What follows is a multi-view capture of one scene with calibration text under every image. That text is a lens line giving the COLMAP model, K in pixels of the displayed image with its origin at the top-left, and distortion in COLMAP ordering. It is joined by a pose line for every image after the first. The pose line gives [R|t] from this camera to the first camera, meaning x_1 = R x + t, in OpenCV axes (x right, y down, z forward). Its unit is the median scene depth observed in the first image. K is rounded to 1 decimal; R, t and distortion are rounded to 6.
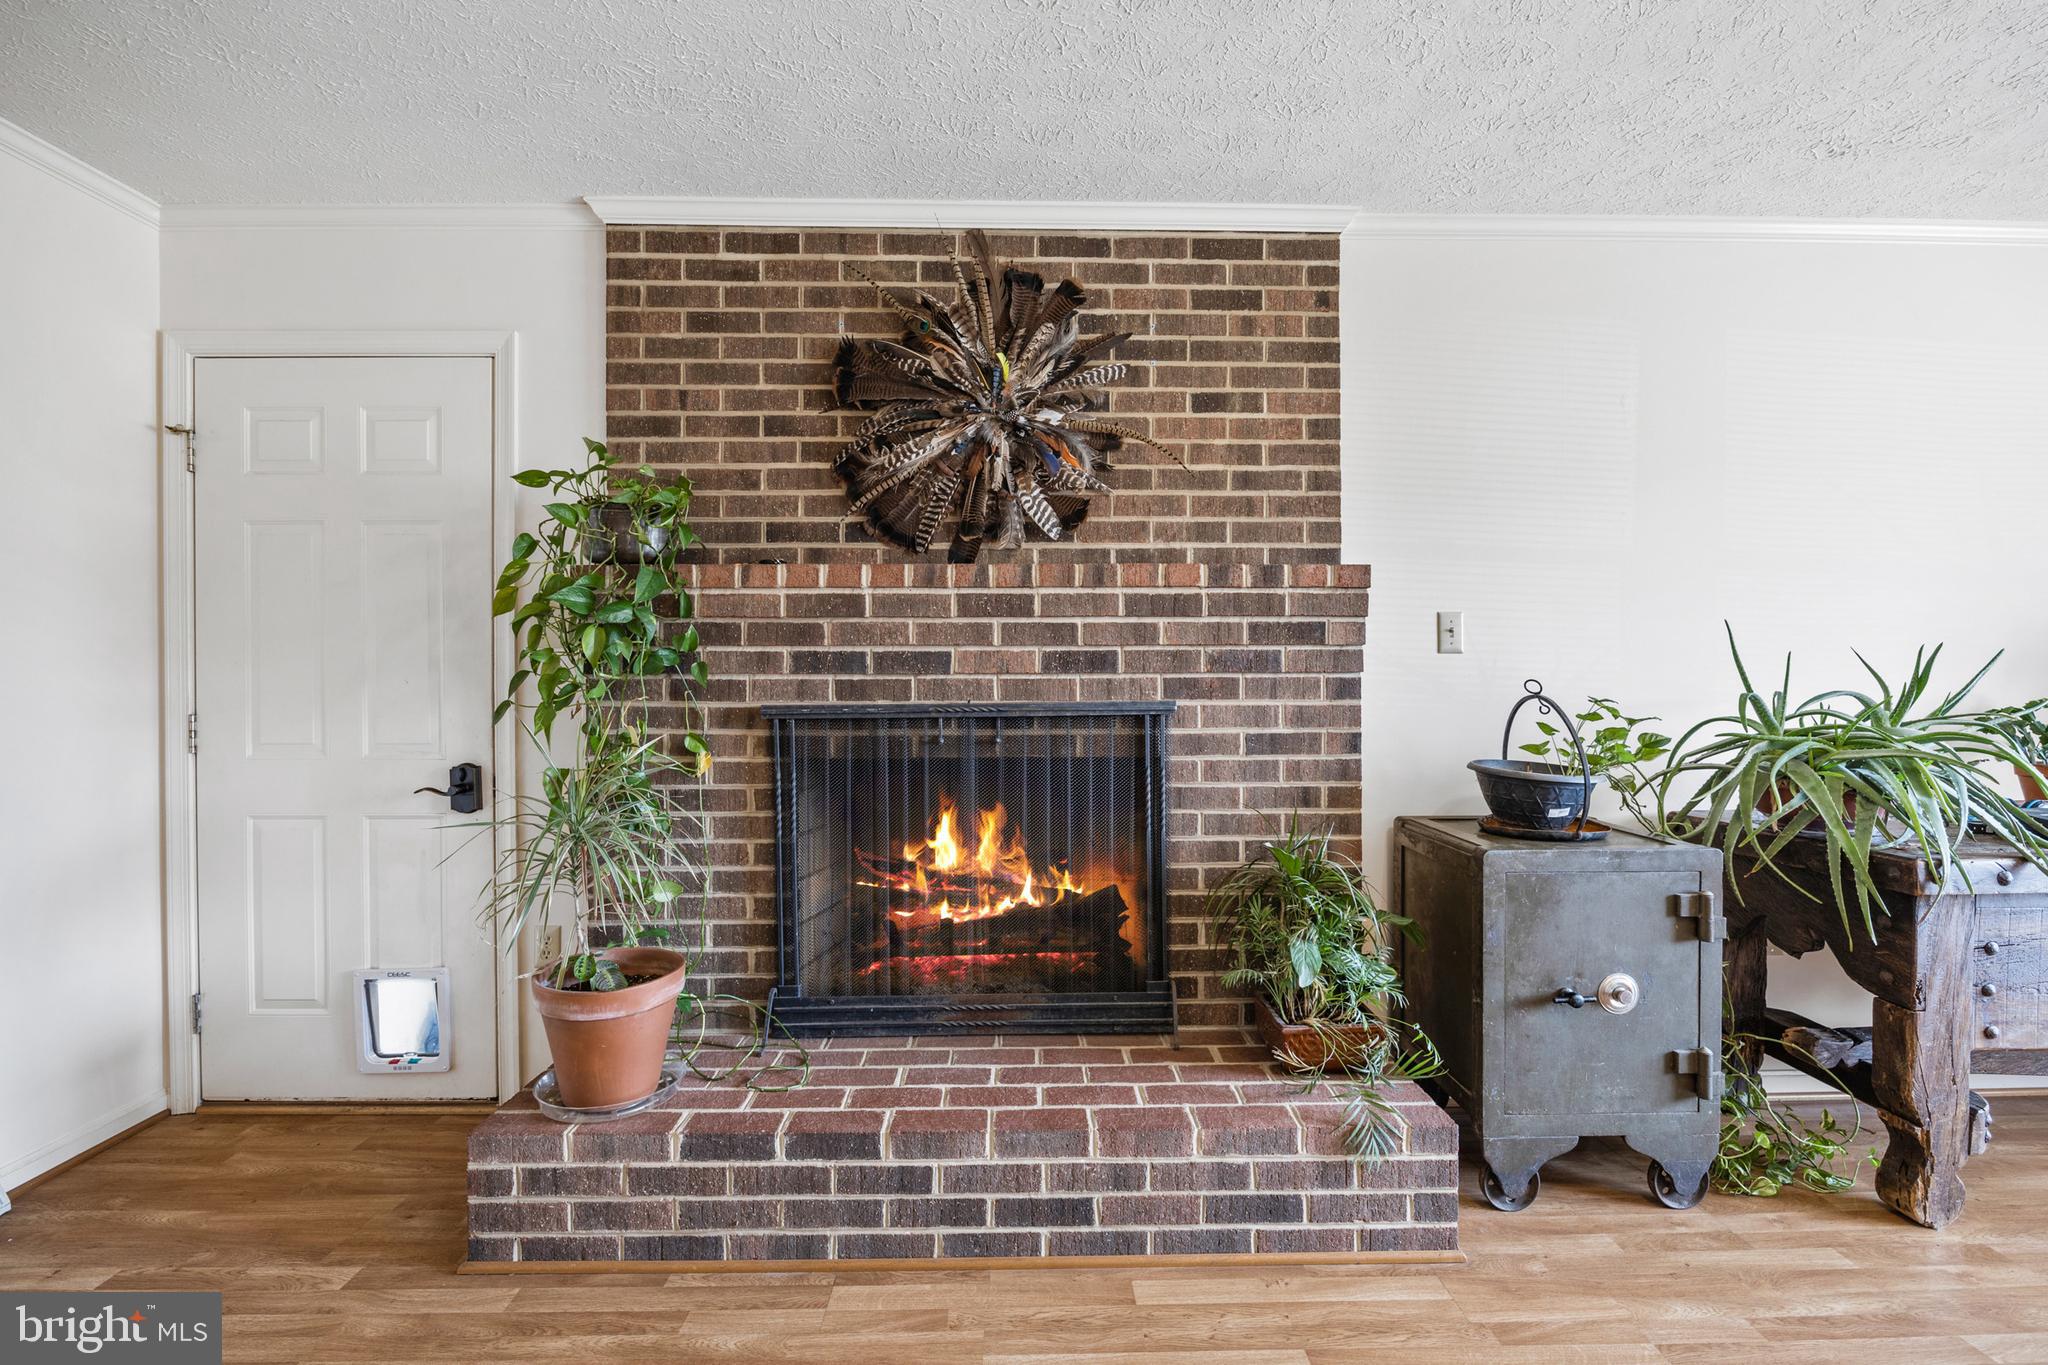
lens RADIAL K [[923.5, 0, 1022.3], [0, 923.5, 688.5], [0, 0, 1]] dist [-0.010739, 0.000564]
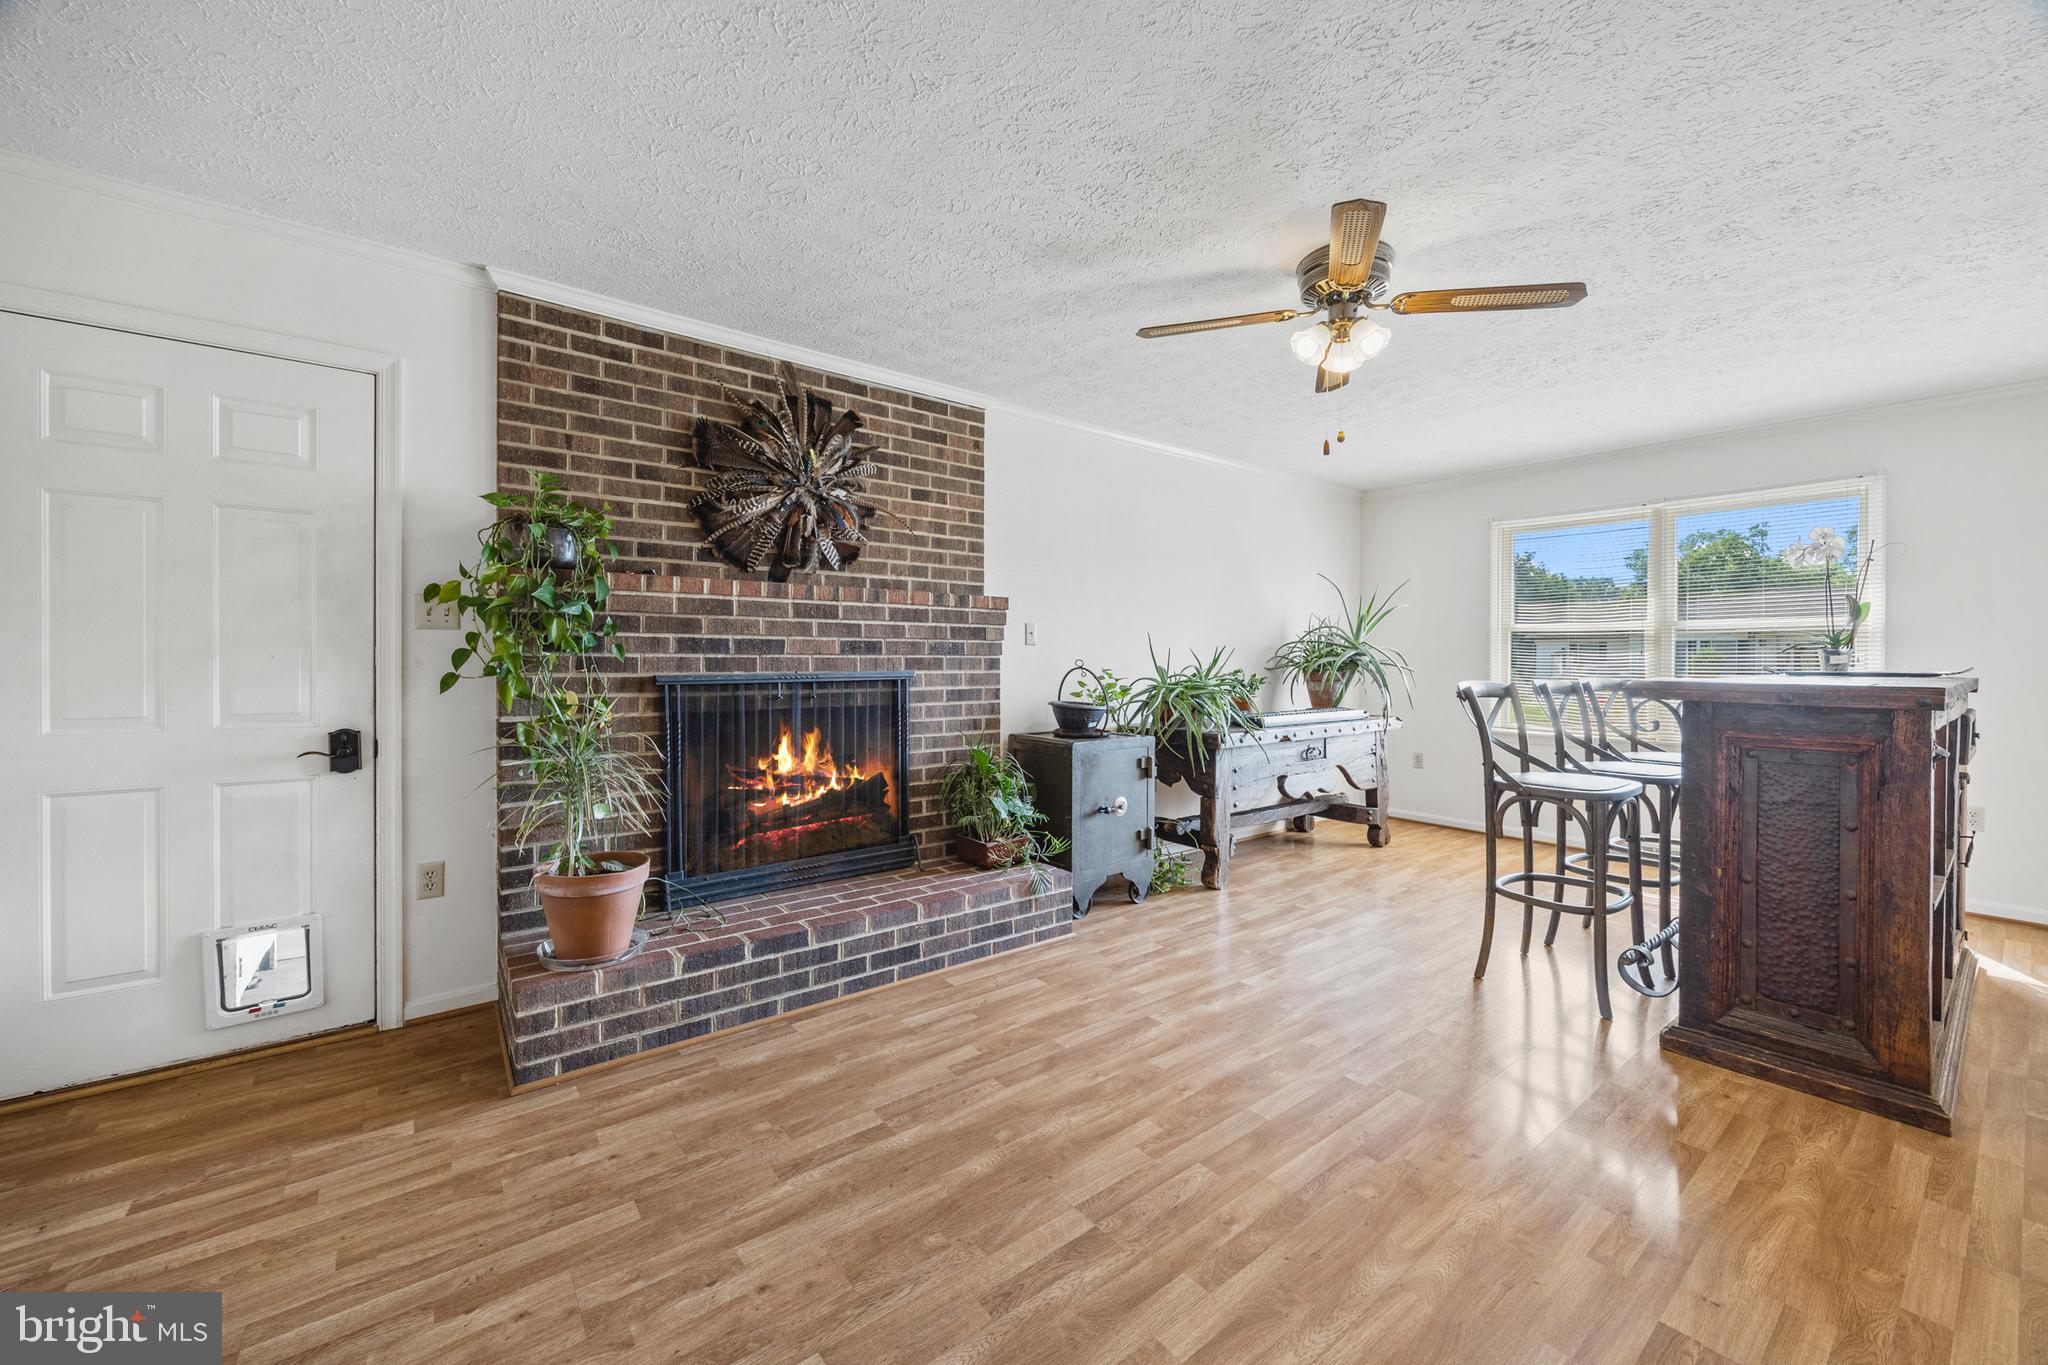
lens RADIAL K [[786.1, 0, 1024.5], [0, 786.1, 671.1], [0, 0, 1]] dist [-0.000895, 0.000549]
pose [[0.801981, -0.003781, 0.597338, -0.542133], [0.000571, 0.999984, 0.005563, 0.005403], [-0.597350, -0.004121, 0.801970, -0.292055]]
